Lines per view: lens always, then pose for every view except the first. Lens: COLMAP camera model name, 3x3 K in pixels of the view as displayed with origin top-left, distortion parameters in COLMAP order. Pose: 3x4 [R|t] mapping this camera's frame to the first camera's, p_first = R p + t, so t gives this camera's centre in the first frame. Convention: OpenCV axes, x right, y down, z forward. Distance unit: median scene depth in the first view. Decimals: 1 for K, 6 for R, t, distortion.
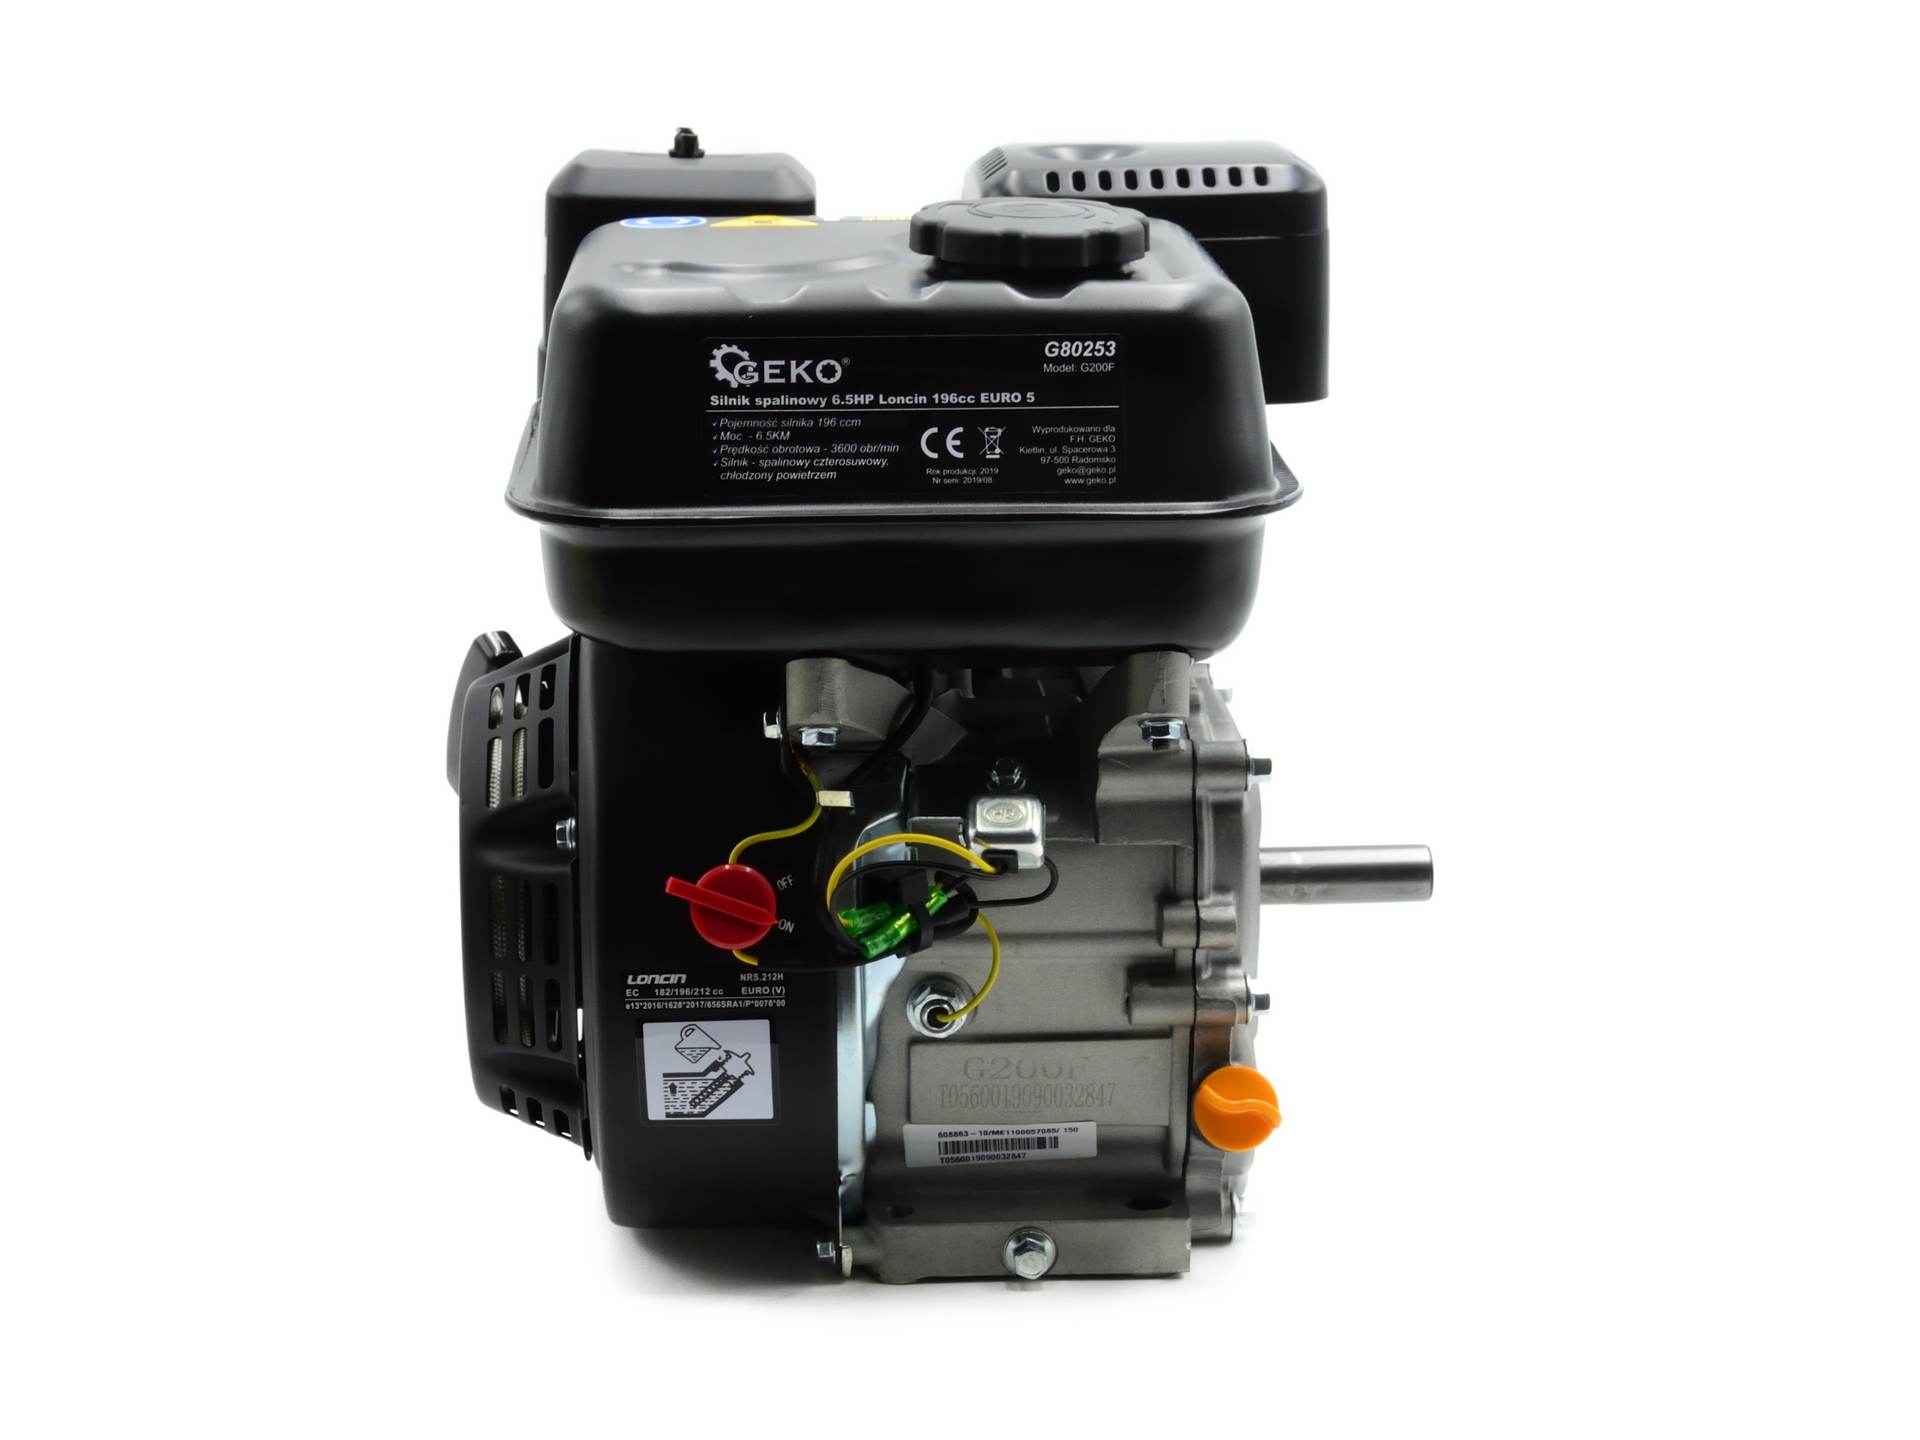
lens RADIAL K [[3466.0, 0, 953.6], [0, 3466.0, 725.6], [0, 0, 1]] dist [-0.038817, 0.000000]
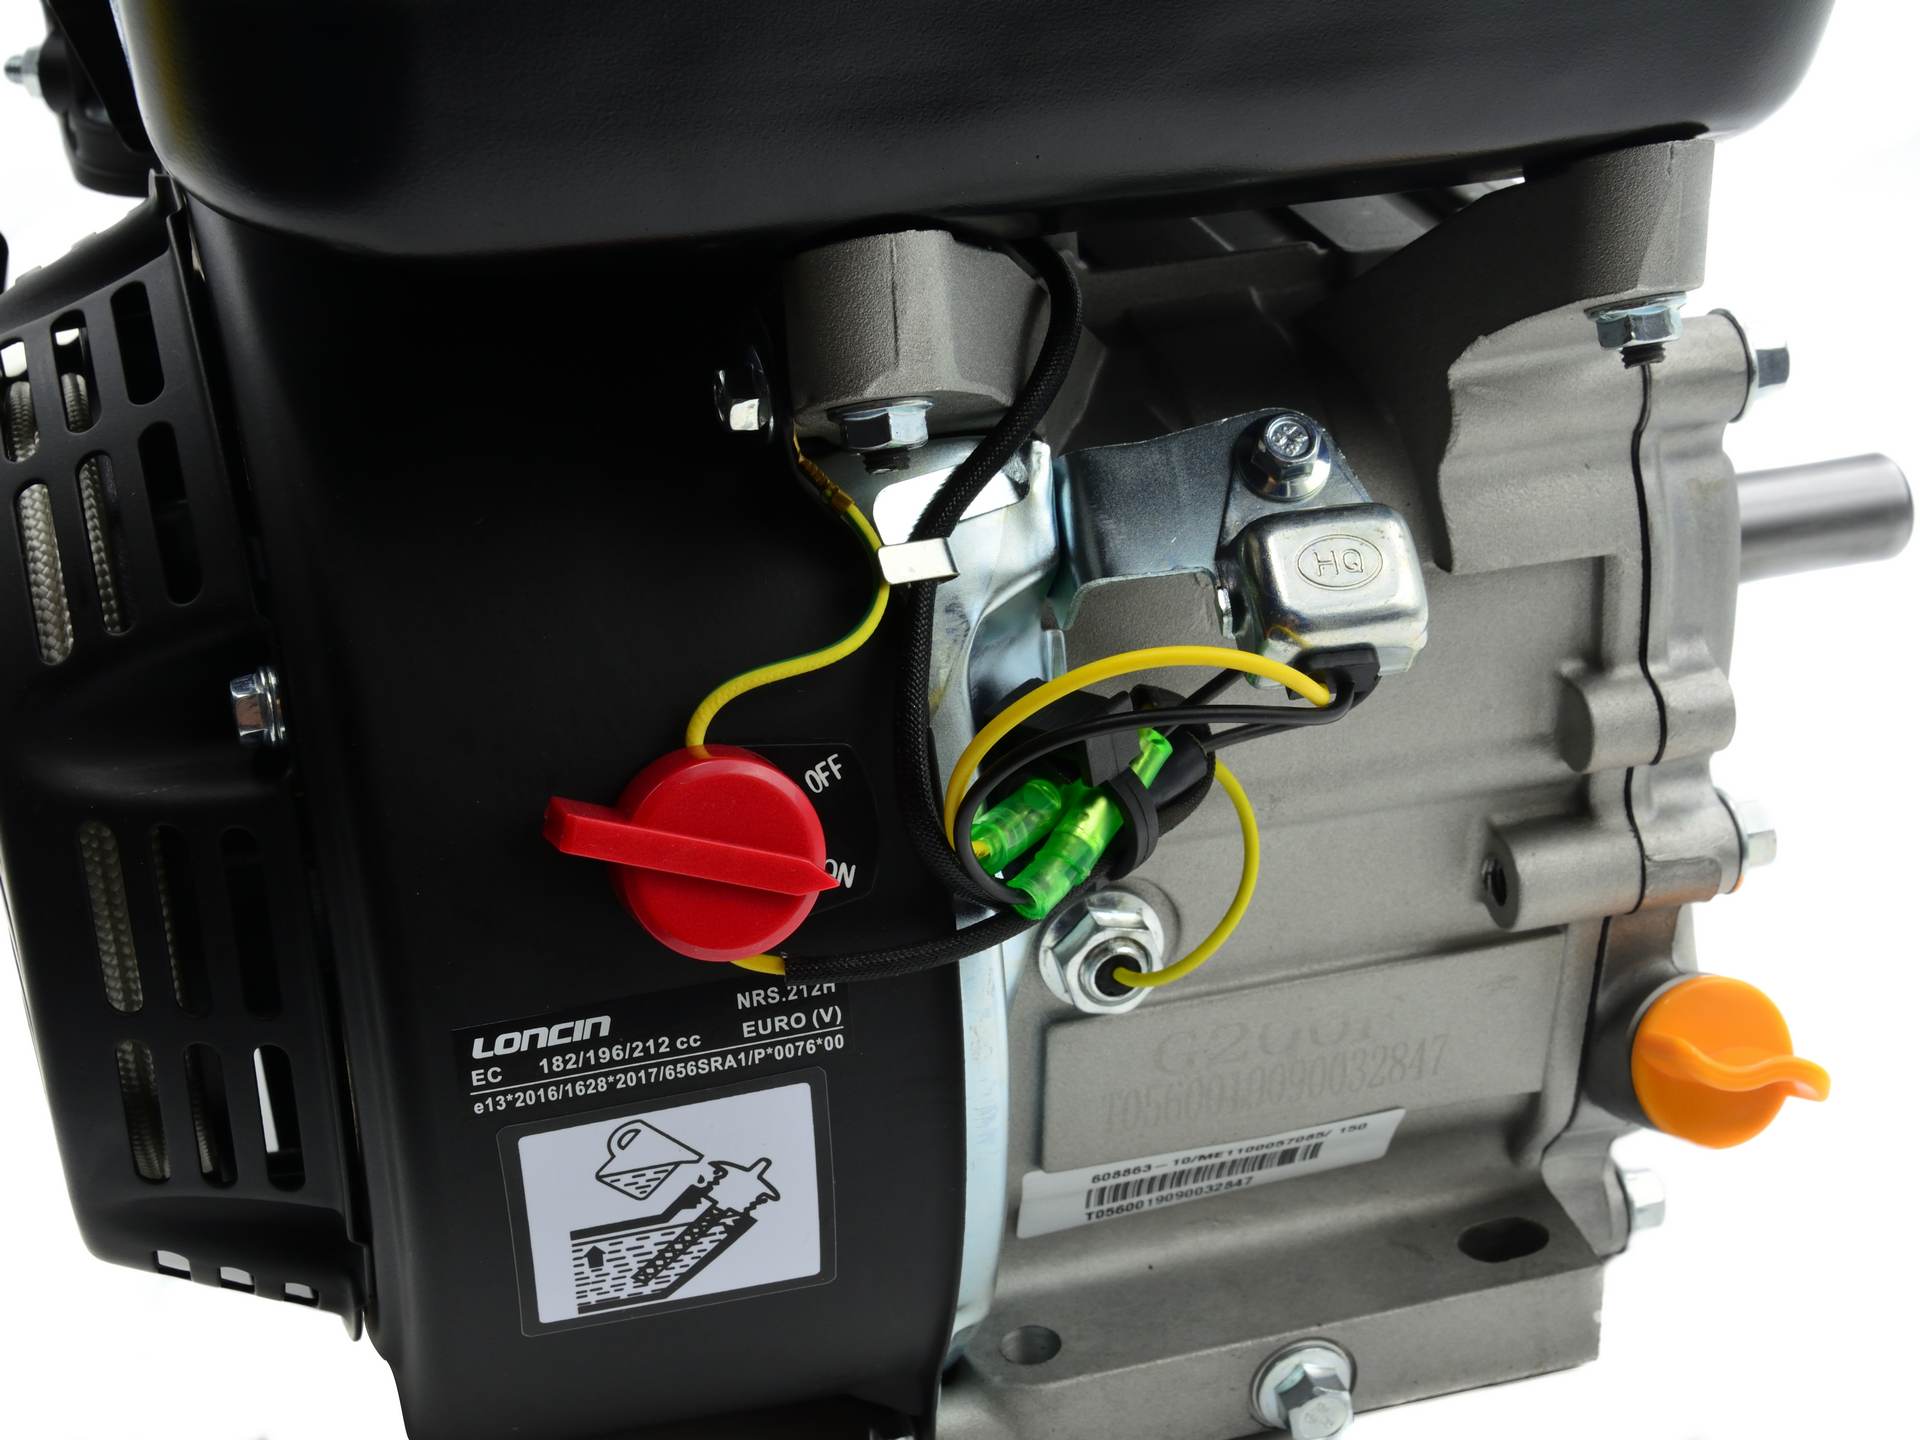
lens RADIAL K [[3196.6, 0, 1068.2], [0, 3196.6, 728.0], [0, 0, 1]] dist [-0.019247, 0.000000]
pose [[0.965871, -0.129969, 0.224057, -0.105862], [0.085751, 0.976671, 0.196878, -0.033834], [-0.244418, -0.170945, 0.954483, 0.621954]]
